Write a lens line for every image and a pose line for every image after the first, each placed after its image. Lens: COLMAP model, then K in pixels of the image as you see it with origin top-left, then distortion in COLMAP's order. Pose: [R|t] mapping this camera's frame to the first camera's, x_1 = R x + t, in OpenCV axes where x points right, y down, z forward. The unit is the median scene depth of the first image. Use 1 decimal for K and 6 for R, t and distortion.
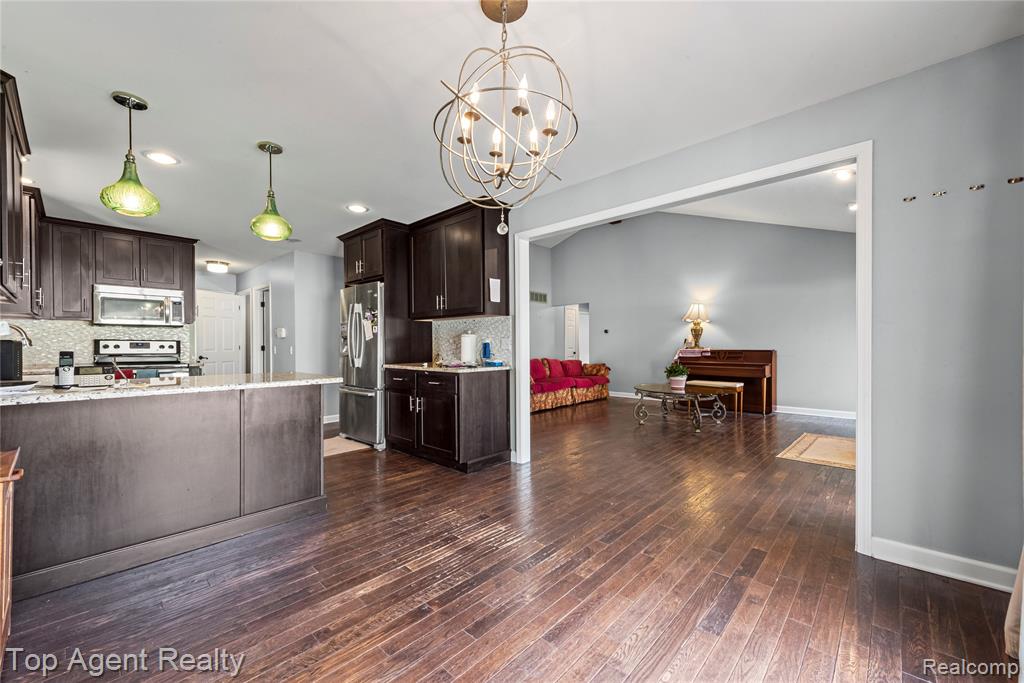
lens RADIAL K [[405.5, 0, 512.2], [0, 405.5, 345.3], [0, 0, 1]] dist [0.002232, -0.000432]
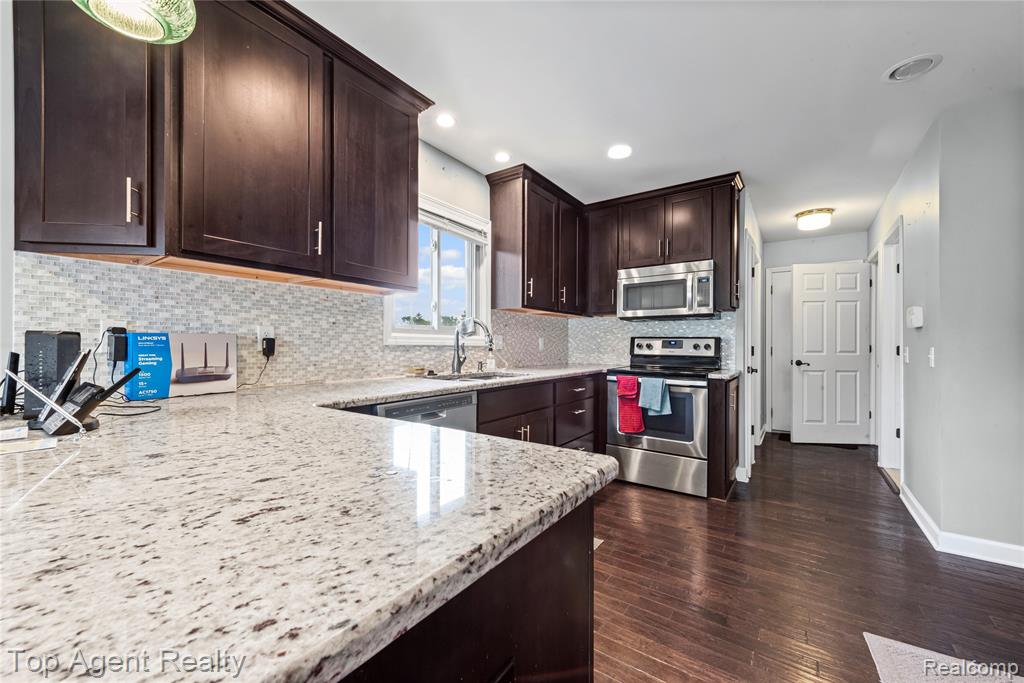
lens RADIAL K [[405.5, 0, 510.3], [0, 405.5, 344.9], [0, 0, 1]] dist [0.002232, -0.000432]
pose [[0.125274, -0.000781, -0.992122, -0.214971], [-0.001693, 0.999998, -0.001001, 0.002270], [0.992121, 0.001805, 0.125272, 0.607282]]
